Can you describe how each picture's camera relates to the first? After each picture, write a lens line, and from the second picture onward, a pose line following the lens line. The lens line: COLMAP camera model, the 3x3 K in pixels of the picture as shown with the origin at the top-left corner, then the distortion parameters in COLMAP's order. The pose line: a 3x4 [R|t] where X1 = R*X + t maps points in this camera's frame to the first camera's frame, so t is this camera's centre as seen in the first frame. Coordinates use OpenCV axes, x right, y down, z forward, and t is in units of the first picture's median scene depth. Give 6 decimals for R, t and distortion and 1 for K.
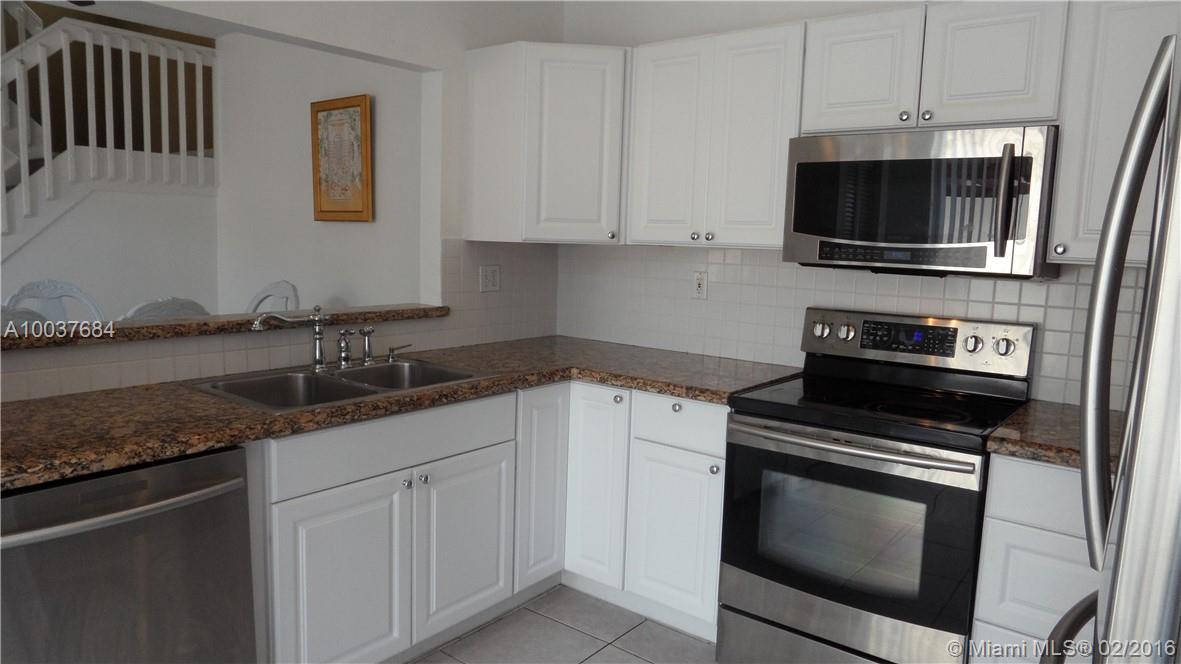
lens RADIAL K [[775.0, 0, 591.8], [0, 775.0, 324.2], [0, 0, 1]] dist [-0.039763, 0.026821]
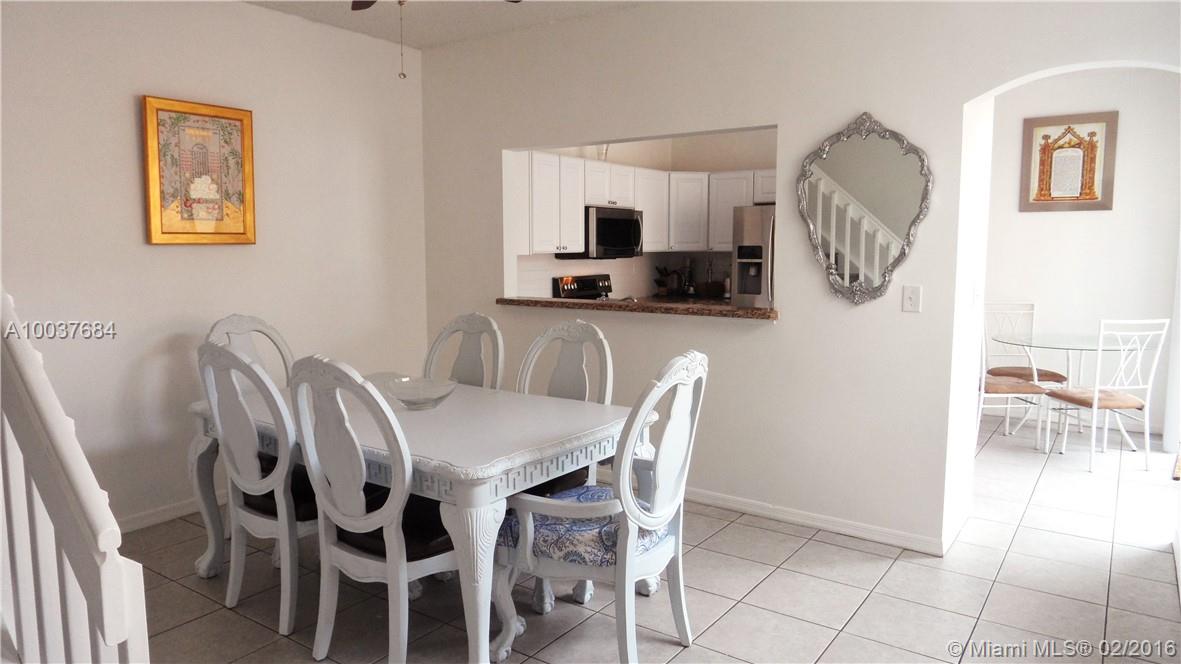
lens RADIAL K [[775.0, 0, 594.6], [0, 775.0, 337.8], [0, 0, 1]] dist [-0.039763, 0.026821]
pose [[-0.008154, -0.134145, 0.990928, -2.317391], [0.123613, 0.983225, 0.134120, -0.155028], [-0.992297, 0.123585, 0.008565, 1.014332]]
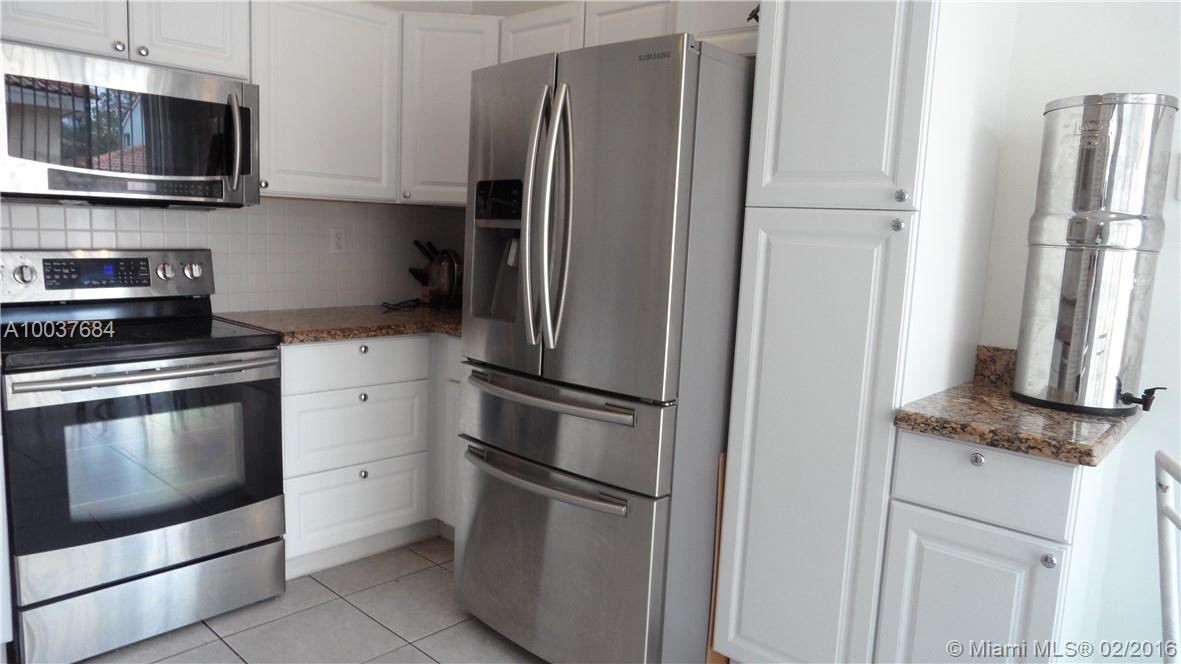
lens RADIAL K [[775.0, 0, 582.5], [0, 775.0, 339.2], [0, 0, 1]] dist [-0.039763, 0.026821]
pose [[0.103785, -0.163794, 0.981020, -0.536020], [0.078926, 0.984592, 0.156041, -0.002534], [-0.991463, 0.061233, 0.115114, 0.284529]]
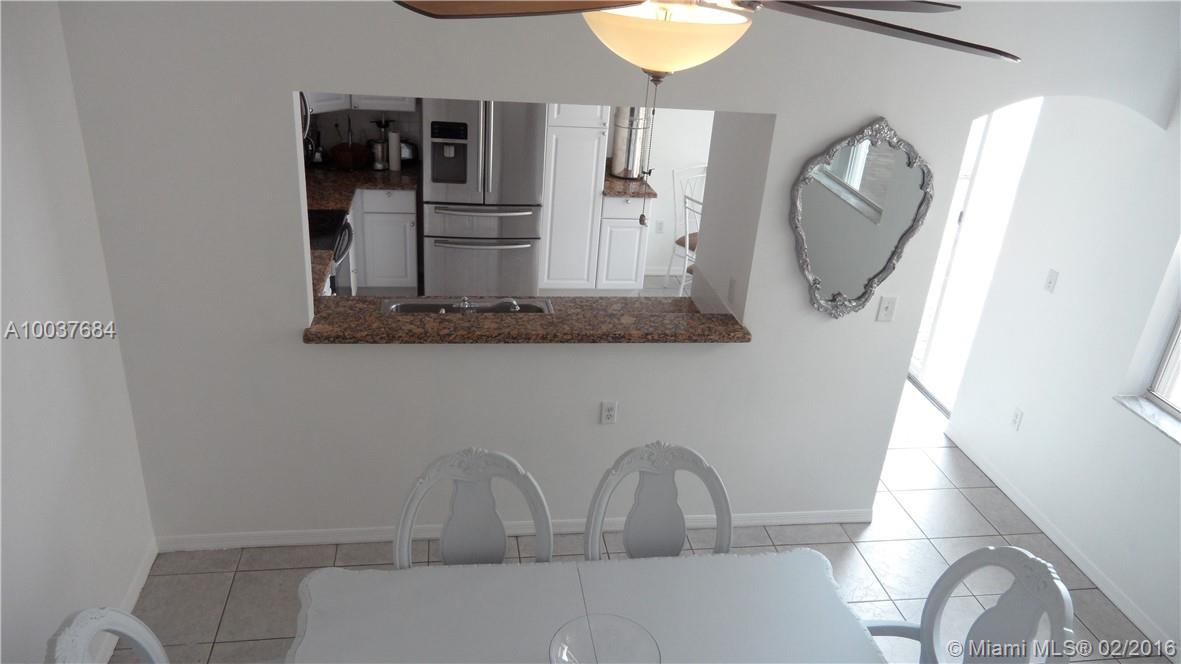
lens RADIAL K [[826.9, 0, 593.4], [0, 826.9, 321.3], [0, 0, 1]] dist [-0.012312, -0.000424]
pose [[-0.719702, -0.360868, 0.593130, -1.386300], [-0.012695, 0.861003, 0.508441, -0.716978], [-0.694167, 0.358397, -0.624247, 1.774109]]
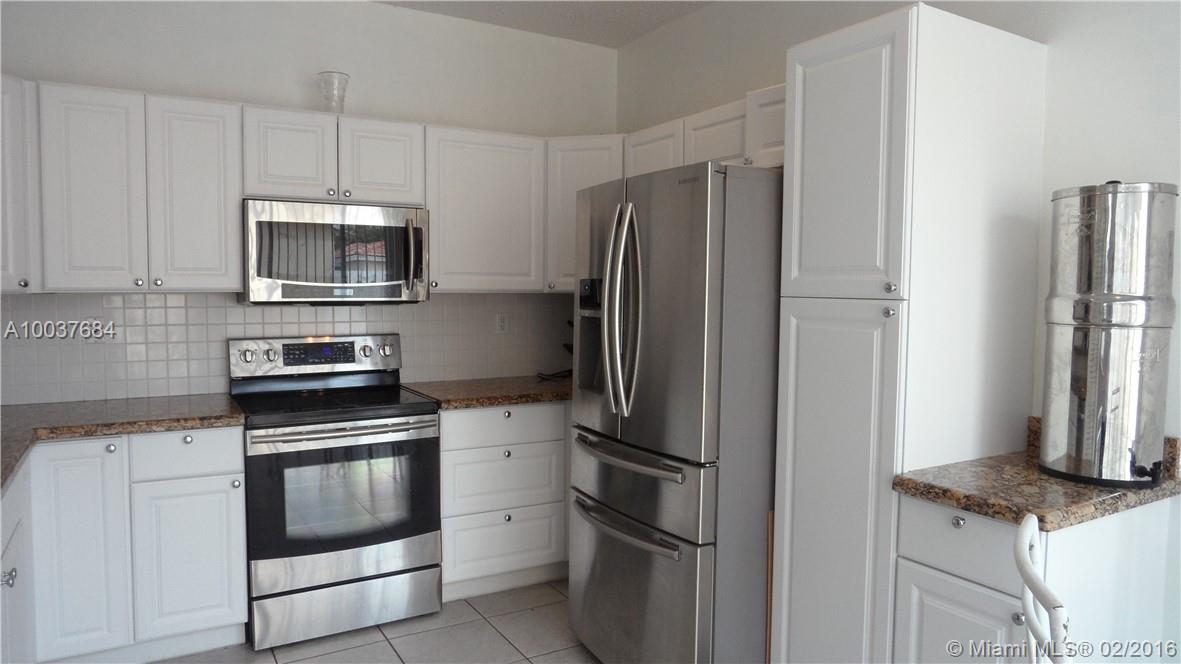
lens RADIAL K [[775.0, 0, 595.8], [0, 775.0, 334.6], [0, 0, 1]] dist [-0.039763, 0.026821]
pose [[0.383194, -0.086363, 0.919621, -0.662905], [0.115234, 0.992311, 0.045173, -0.021931], [-0.916451, 0.088661, 0.390200, 0.041022]]
